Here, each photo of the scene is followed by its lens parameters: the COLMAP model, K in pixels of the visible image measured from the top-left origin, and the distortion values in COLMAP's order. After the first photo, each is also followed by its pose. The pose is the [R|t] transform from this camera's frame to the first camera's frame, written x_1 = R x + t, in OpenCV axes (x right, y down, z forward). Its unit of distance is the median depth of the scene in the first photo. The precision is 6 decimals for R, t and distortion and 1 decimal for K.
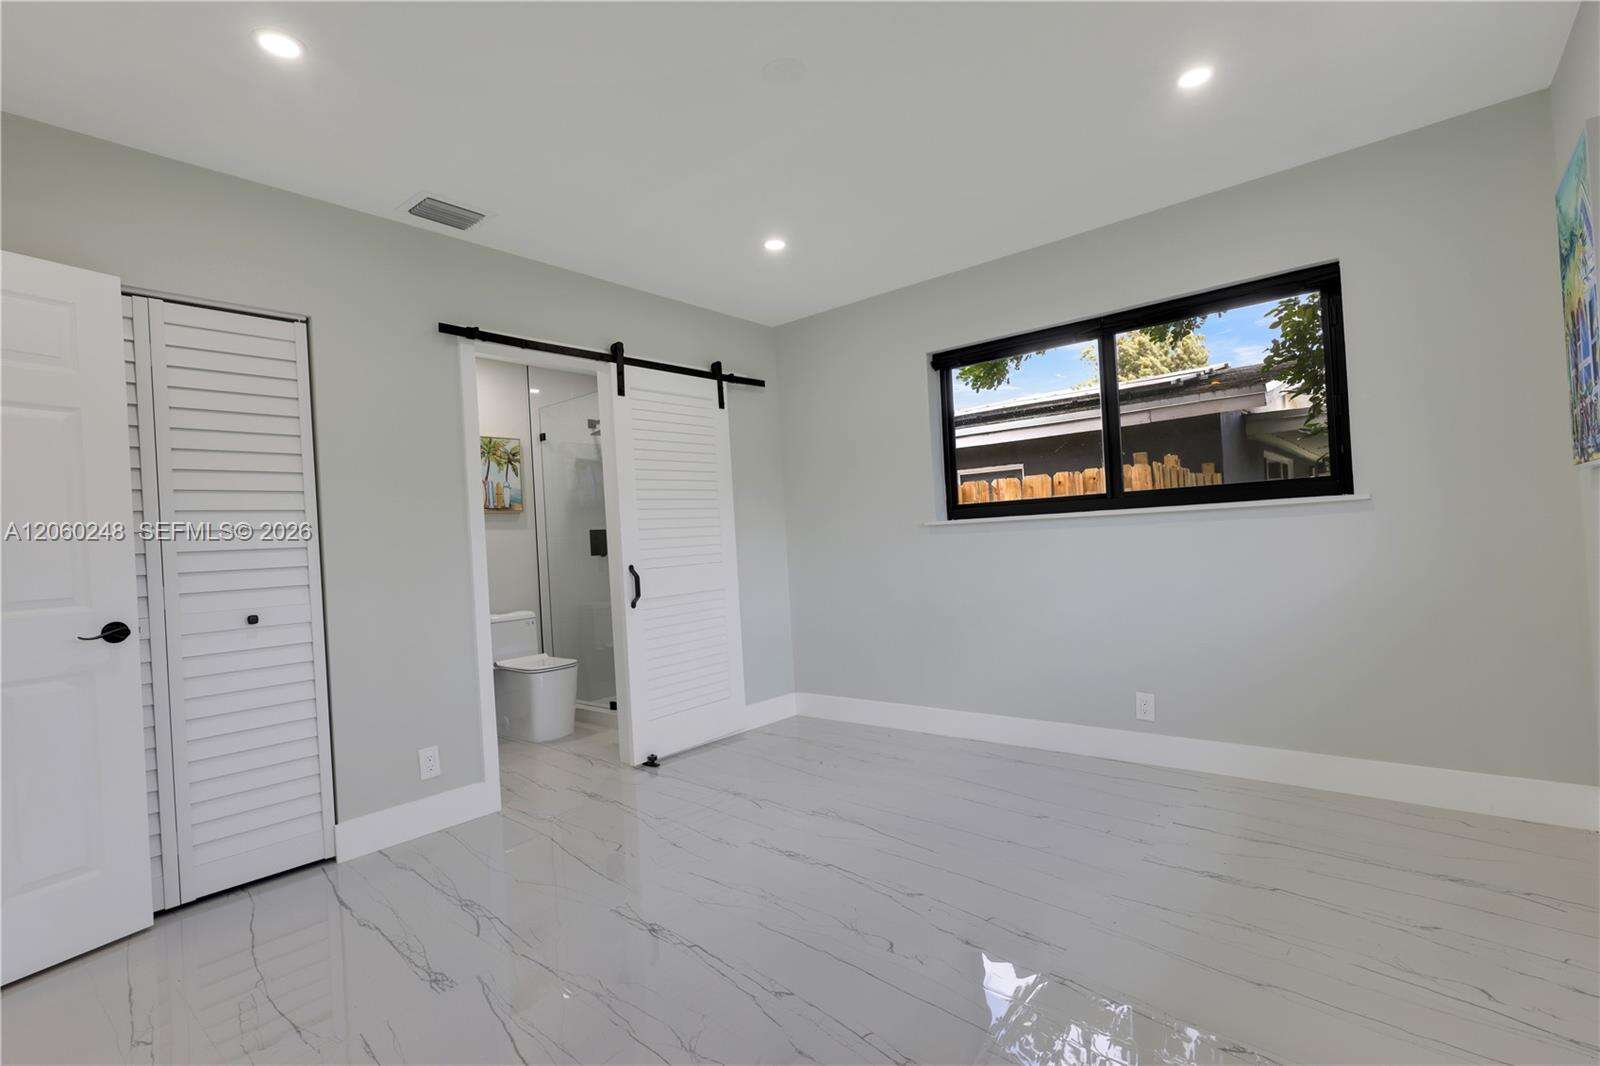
lens RADIAL K [[771.7, 0, 800.0], [0, 771.7, 533.0], [0, 0, 1]] dist [0.000269, 0.000163]
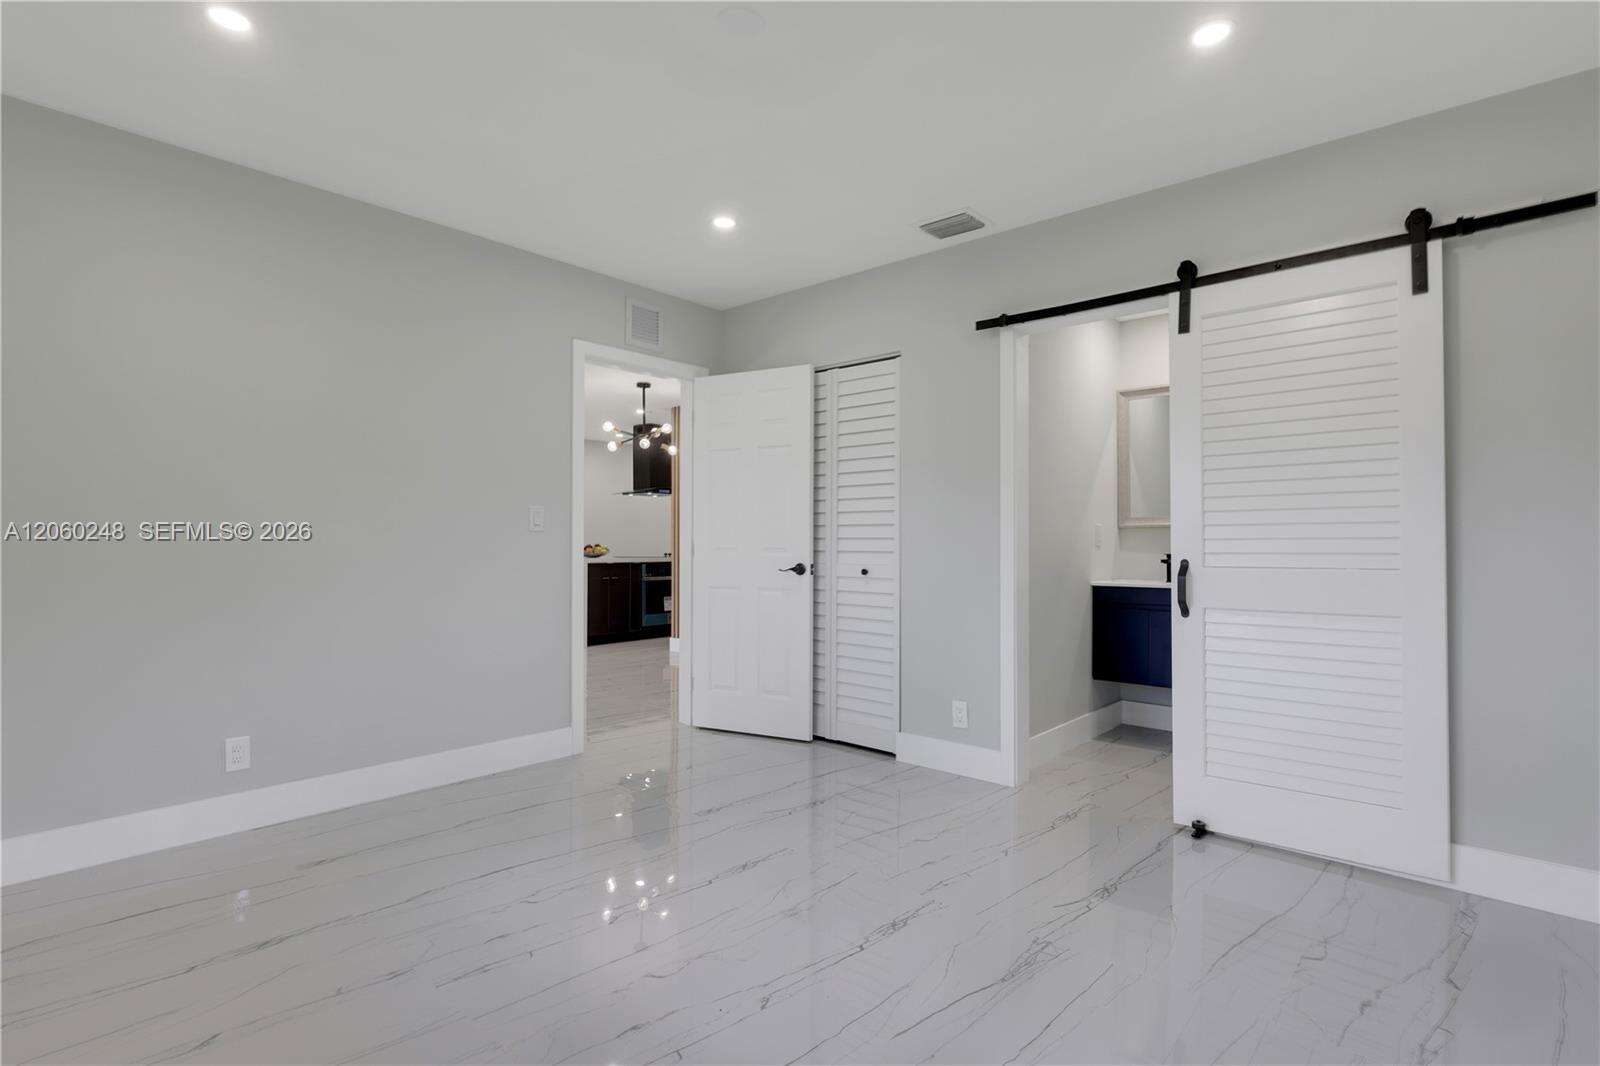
lens RADIAL K [[771.7, 0, 800.0], [0, 771.7, 533.0], [0, 0, 1]] dist [0.000269, 0.000163]
pose [[-0.034552, 0.047202, -0.998288, 0.712119], [0.009984, 0.998850, 0.046883, -0.030317], [0.999353, -0.008347, -0.034984, 0.865082]]
